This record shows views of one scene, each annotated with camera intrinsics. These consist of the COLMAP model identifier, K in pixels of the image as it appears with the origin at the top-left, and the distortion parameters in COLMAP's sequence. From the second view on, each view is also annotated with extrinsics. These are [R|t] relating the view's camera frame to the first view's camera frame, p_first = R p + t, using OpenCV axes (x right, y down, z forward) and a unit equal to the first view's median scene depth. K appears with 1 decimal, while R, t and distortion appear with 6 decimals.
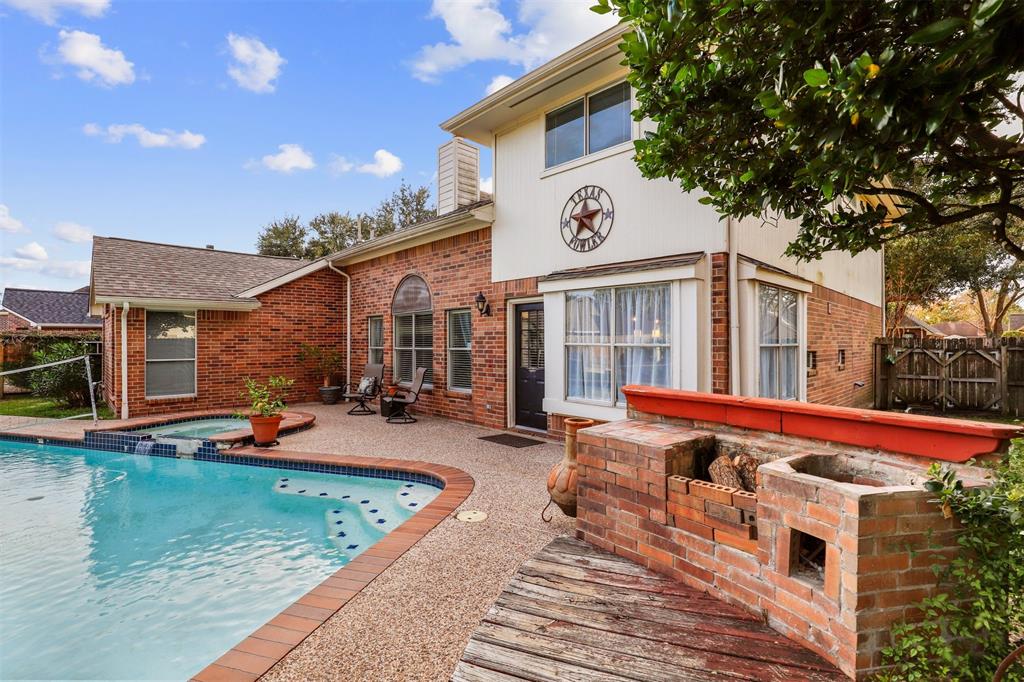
lens RADIAL K [[472.2, 0, 497.9], [0, 472.2, 336.5], [0, 0, 1]] dist [-0.019039, 0.003569]
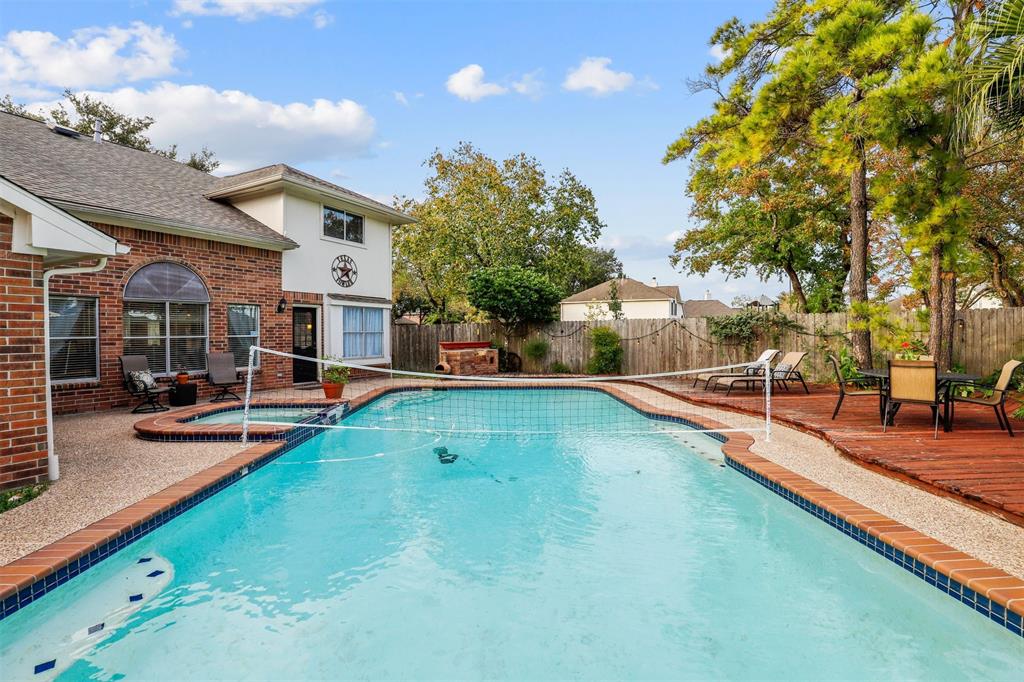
lens RADIAL K [[472.2, 0, 506.2], [0, 472.2, 336.4], [0, 0, 1]] dist [-0.019039, 0.003569]
pose [[-0.308966, -0.004589, 0.951062, -1.658396], [-0.005216, 0.999981, 0.003130, 0.021920], [-0.951059, -0.003993, -0.308984, 0.800549]]
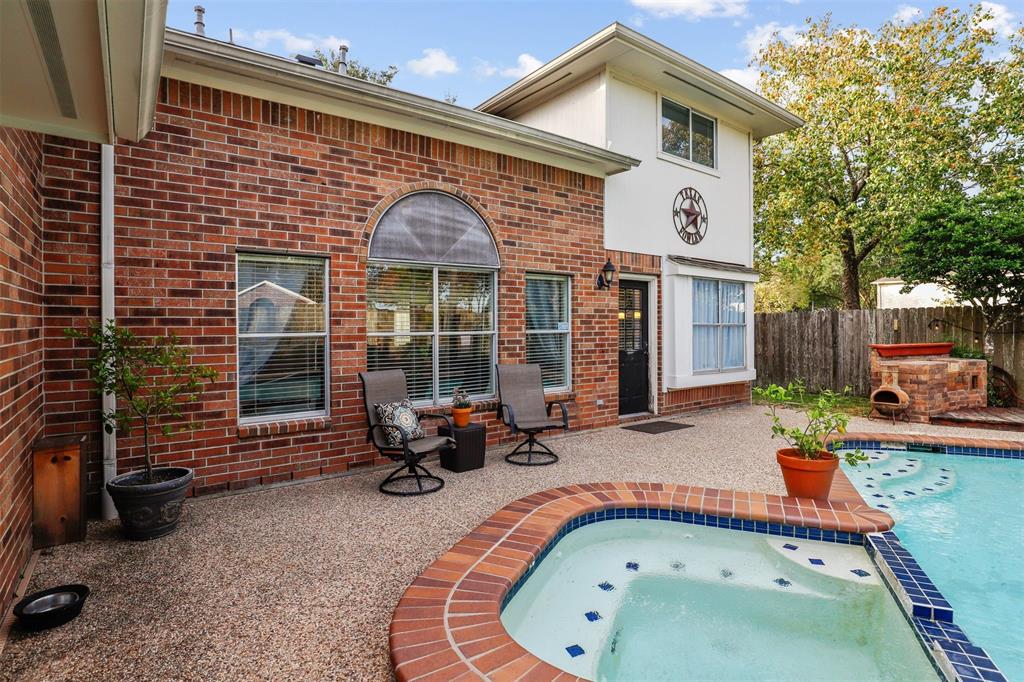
lens RADIAL K [[536.2, 0, 526.7], [0, 536.2, 321.9], [0, 0, 1]] dist [-0.012368, -0.001343]
pose [[0.078915, 0.008631, 0.996844, -0.960164], [-0.008874, 0.999929, -0.007955, 0.020938], [-0.996842, -0.008218, 0.078986, 1.076970]]
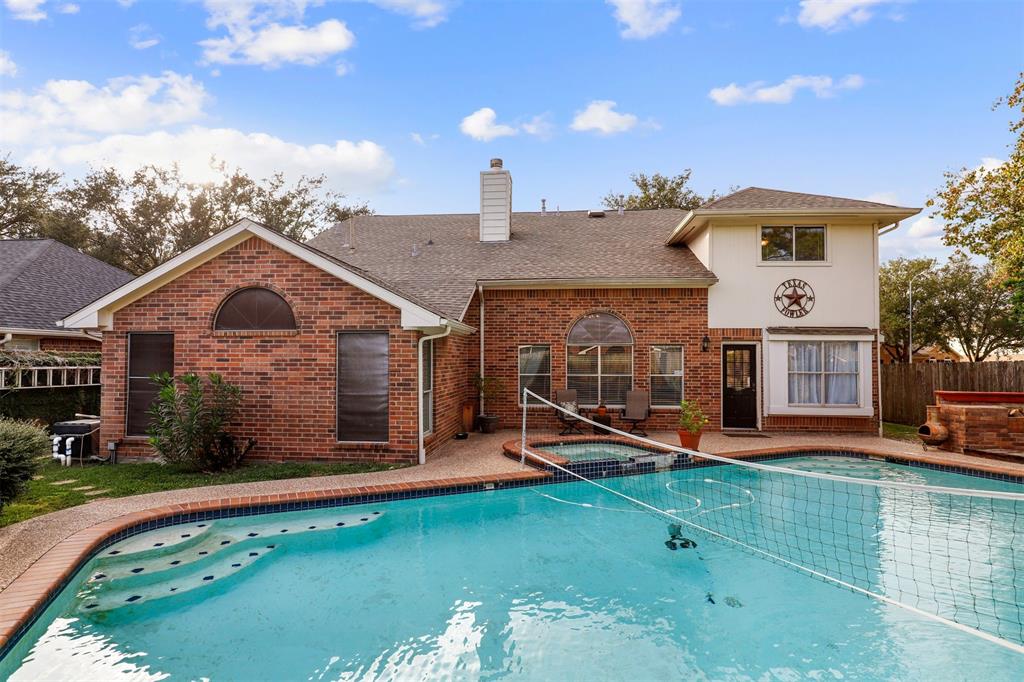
lens RADIAL K [[536.2, 0, 510.0], [0, 536.2, 353.8], [0, 0, 1]] dist [-0.012368, -0.001343]
pose [[0.739995, 0.017866, 0.672375, -1.547233], [-0.014021, 0.999840, -0.011136, -0.012009], [-0.672466, -0.001187, 0.740127, 0.219590]]
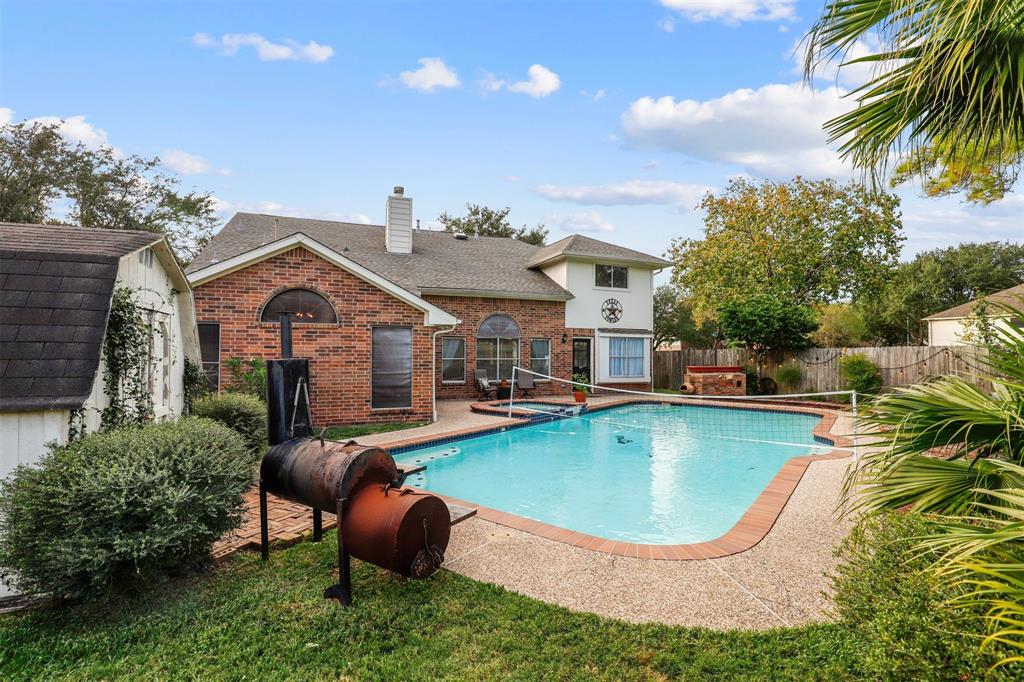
lens RADIAL K [[472.2, 0, 517.1], [0, 472.2, 342.6], [0, 0, 1]] dist [-0.019039, 0.003569]
pose [[0.352852, 0.023805, 0.935376, -2.137013], [-0.017151, 0.999673, -0.018972, -0.002341], [-0.935522, -0.009348, 0.353144, 0.452653]]
